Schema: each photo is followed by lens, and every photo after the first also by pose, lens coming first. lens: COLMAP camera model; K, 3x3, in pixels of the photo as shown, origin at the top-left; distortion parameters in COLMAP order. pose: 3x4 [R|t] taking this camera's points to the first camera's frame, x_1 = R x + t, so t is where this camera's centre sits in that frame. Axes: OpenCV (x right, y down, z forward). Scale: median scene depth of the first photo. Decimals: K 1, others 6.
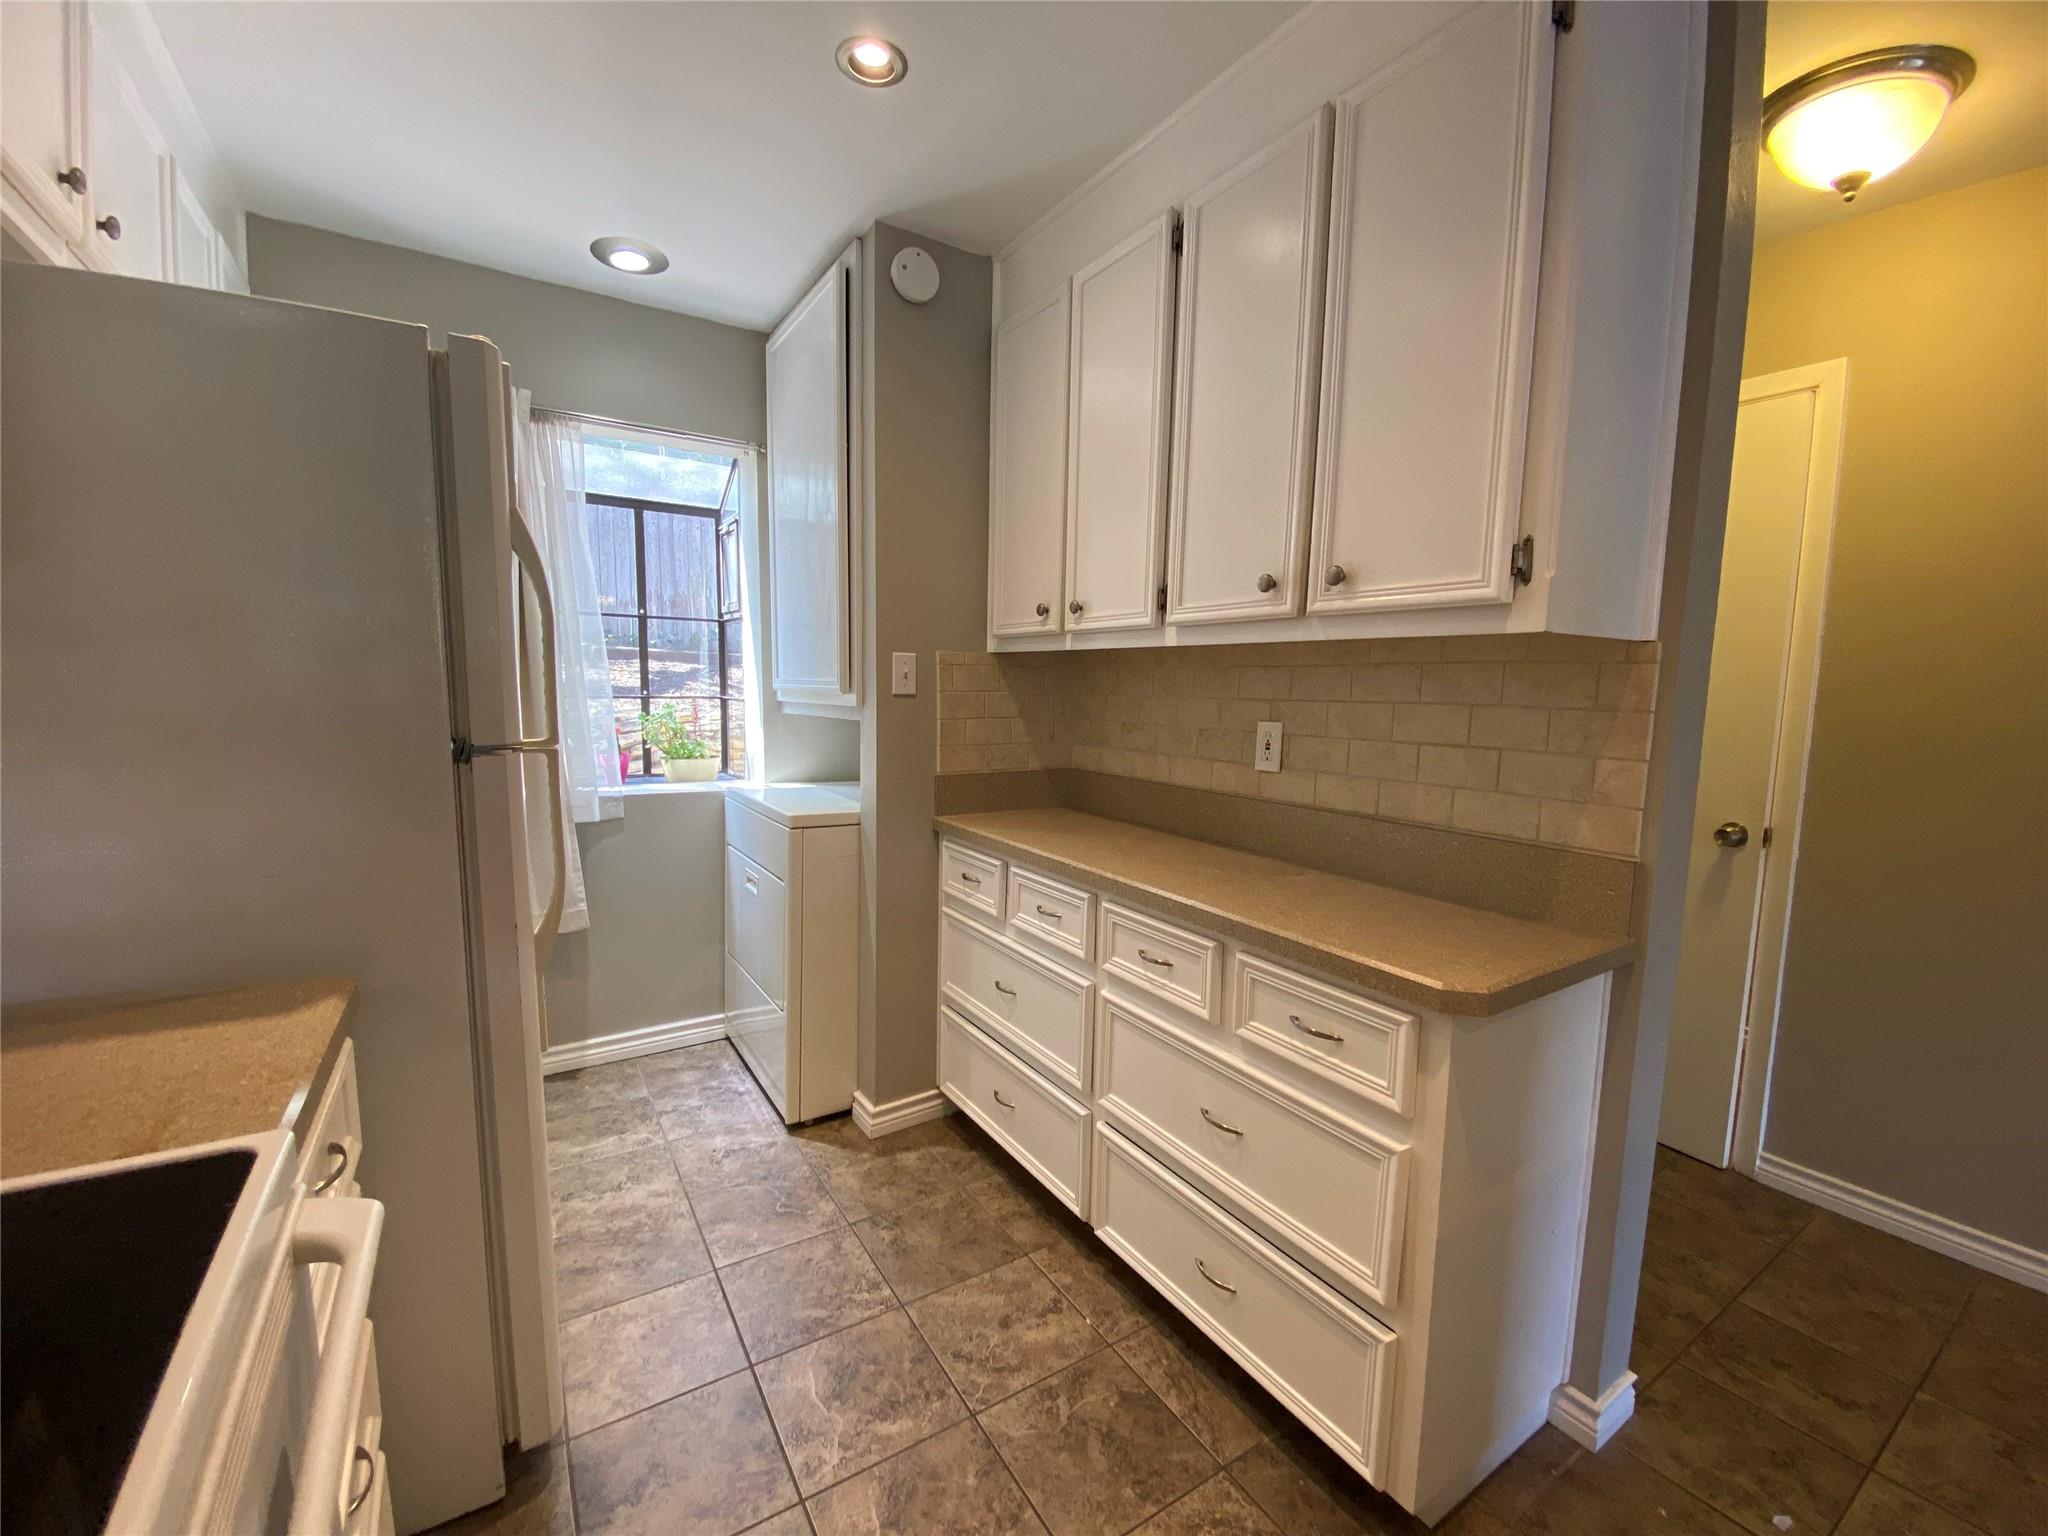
lens RADIAL K [[834.0, 0, 1030.8], [0, 834.0, 775.6], [0, 0, 1]] dist [0.013518, -0.017446]
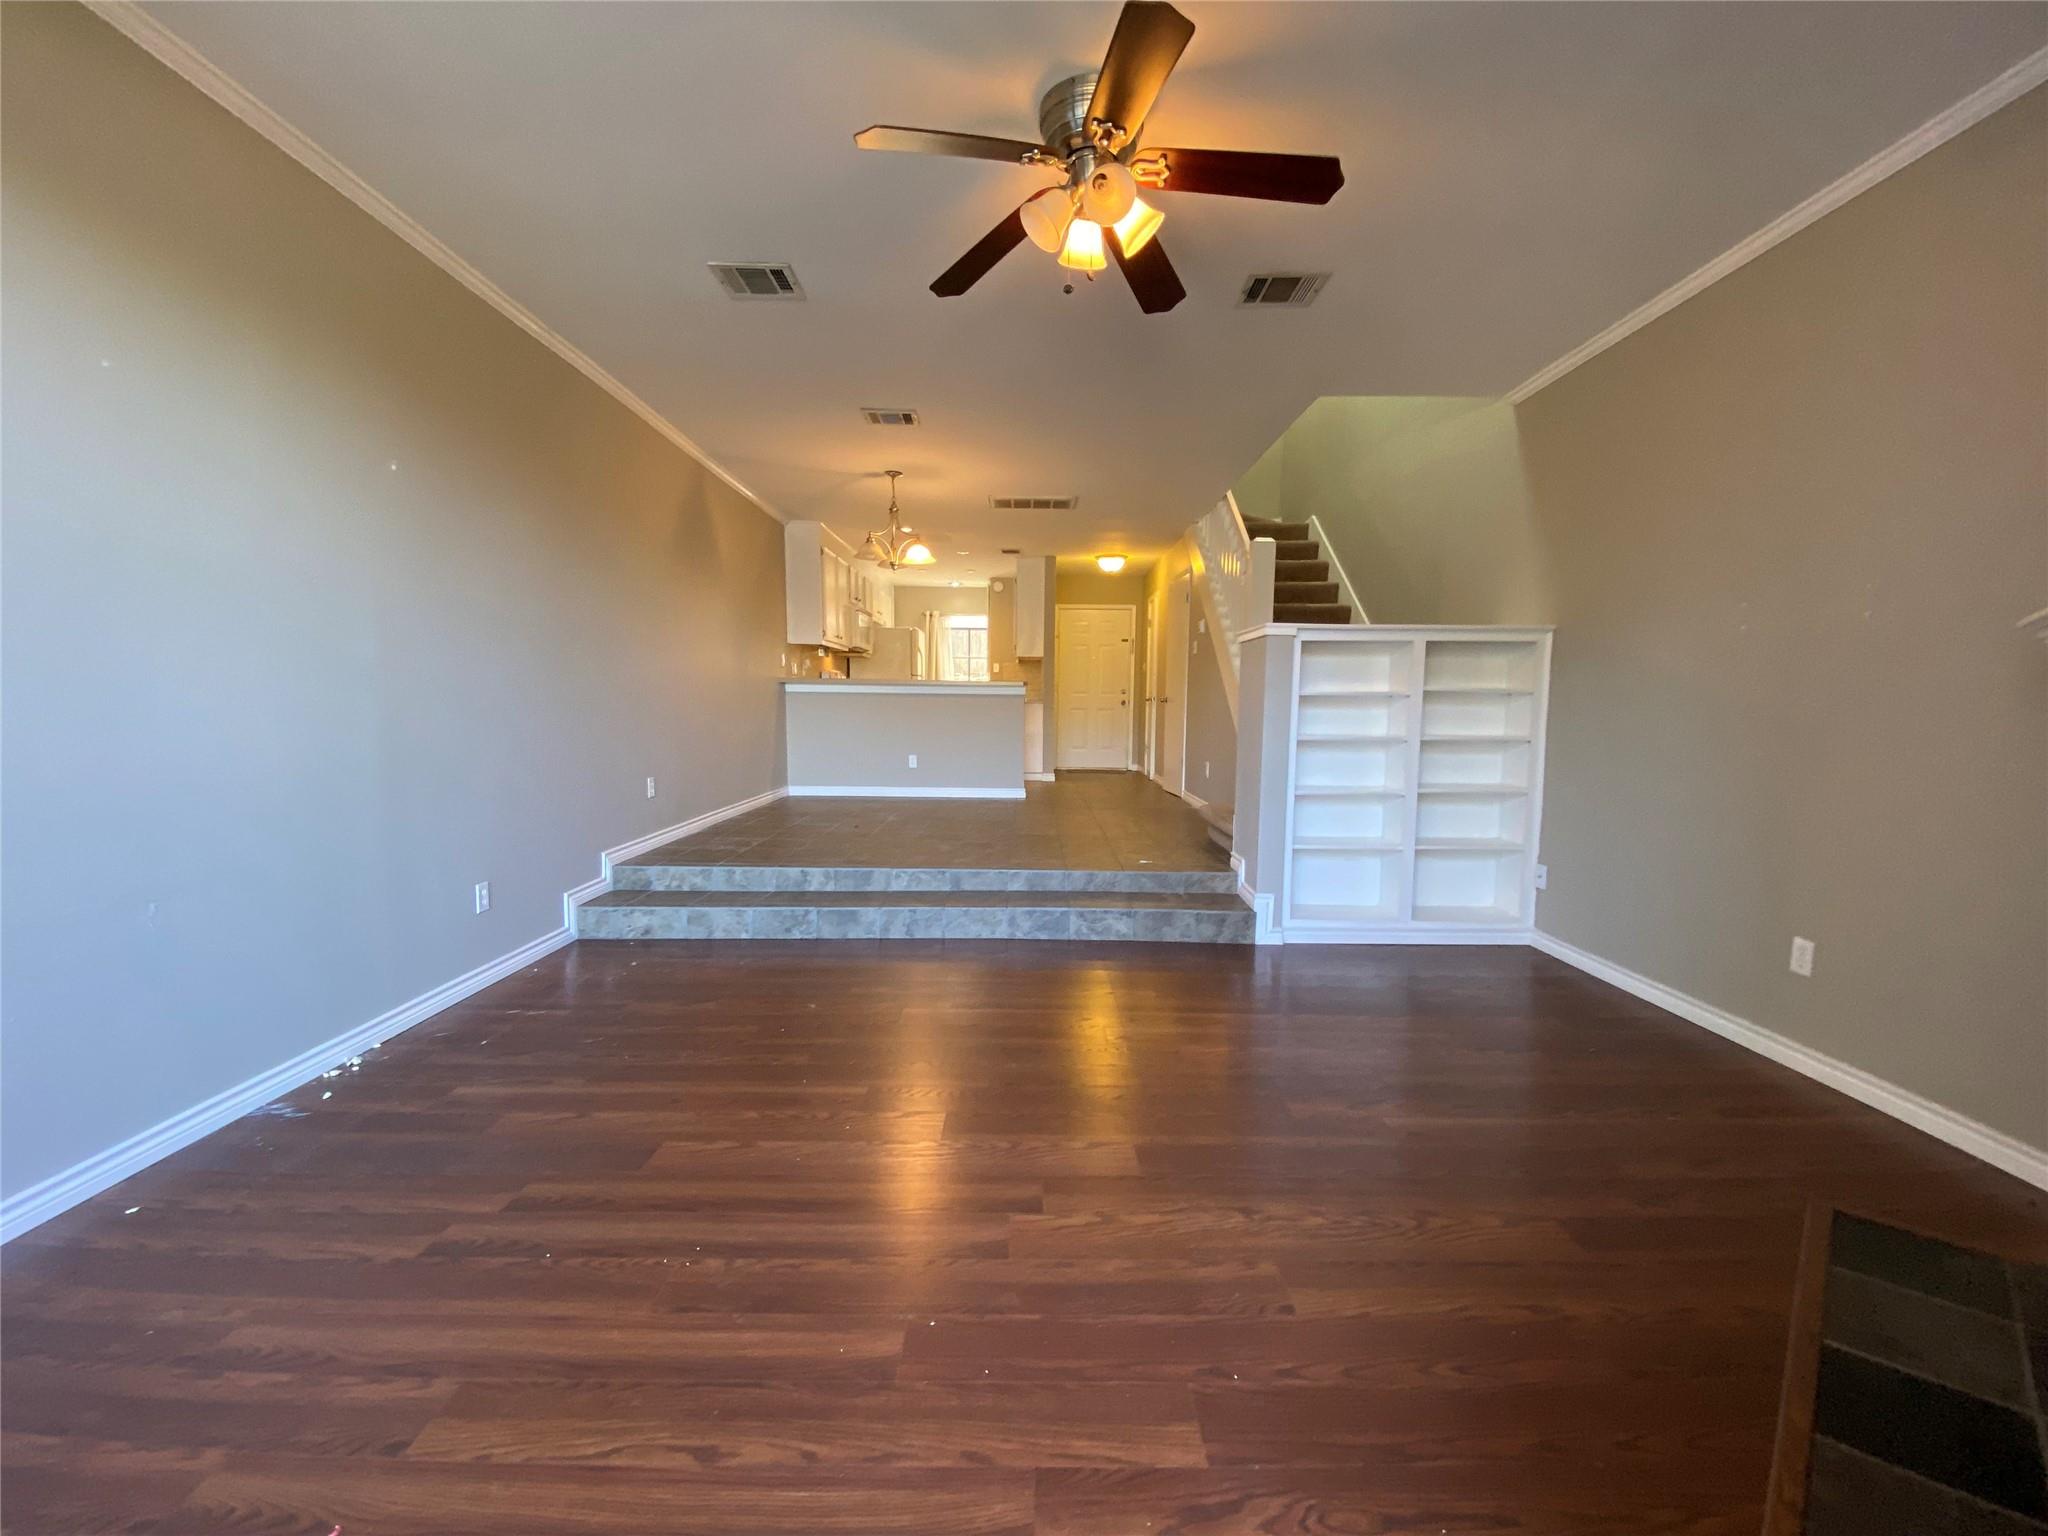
lens RADIAL K [[822.5, 0, 1039.0], [0, 822.5, 786.7], [0, 0, 1]] dist [0.051187, -0.000008]
pose [[0.847311, 0.044454, -0.529234, 2.519261], [-0.054846, 0.998487, -0.003939, 0.544722], [0.528258, 0.032364, 0.848467, -2.766150]]
